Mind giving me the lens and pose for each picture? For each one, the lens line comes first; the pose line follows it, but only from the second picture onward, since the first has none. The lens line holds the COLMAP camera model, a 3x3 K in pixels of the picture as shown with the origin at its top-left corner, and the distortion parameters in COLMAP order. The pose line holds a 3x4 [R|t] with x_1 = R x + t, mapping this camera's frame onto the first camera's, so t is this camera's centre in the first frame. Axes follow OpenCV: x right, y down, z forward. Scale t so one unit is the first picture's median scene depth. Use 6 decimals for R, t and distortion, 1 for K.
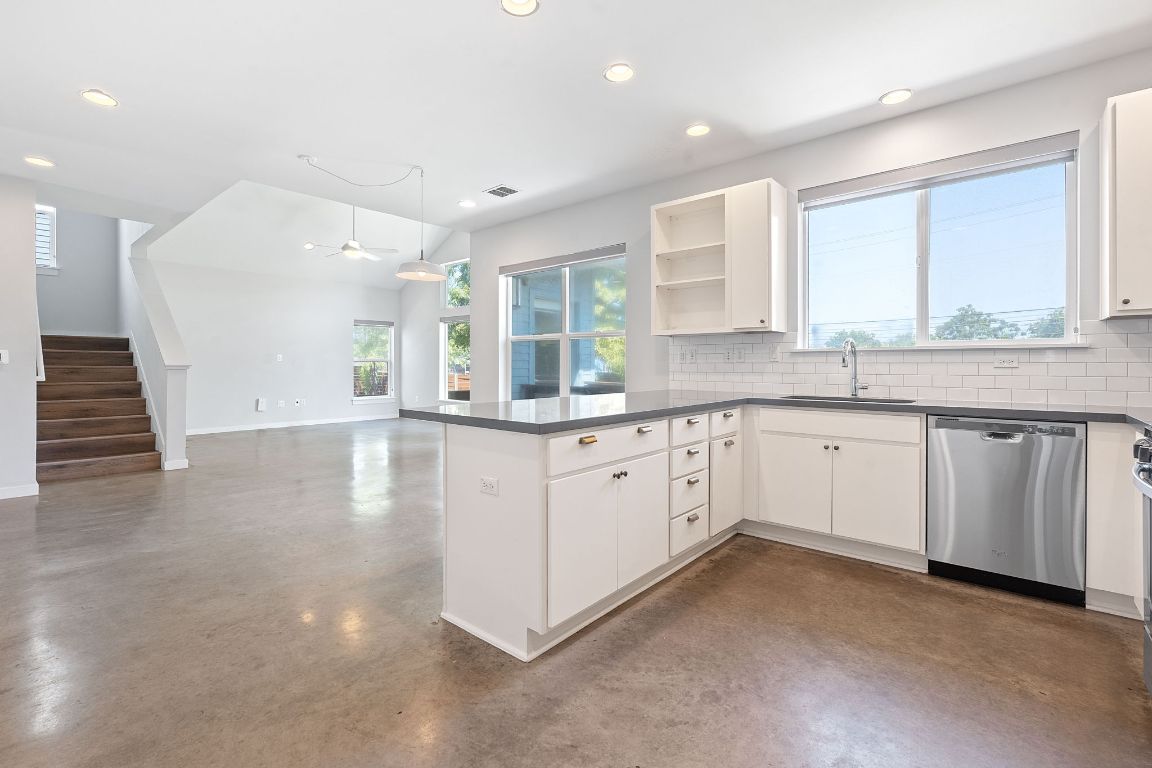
lens RADIAL K [[512.4, 0, 577.2], [0, 512.4, 365.9], [0, 0, 1]] dist [-0.007742, 0.001932]
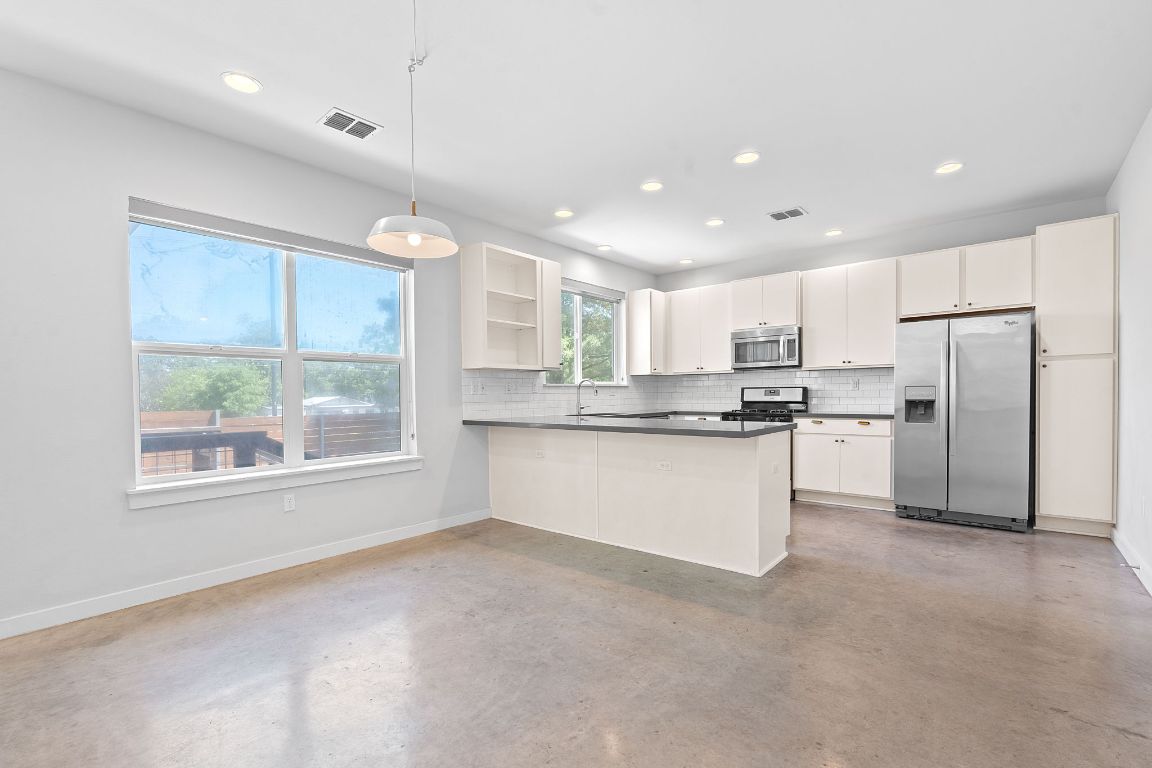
lens RADIAL K [[512.4, 0, 573.1], [0, 512.4, 406.5], [0, 0, 1]] dist [-0.007742, 0.001932]
pose [[-0.007595, -0.025935, 0.999635, -1.118021], [0.013383, 0.999571, 0.026035, -0.006492], [-0.999882, 0.013576, -0.007245, 1.037112]]
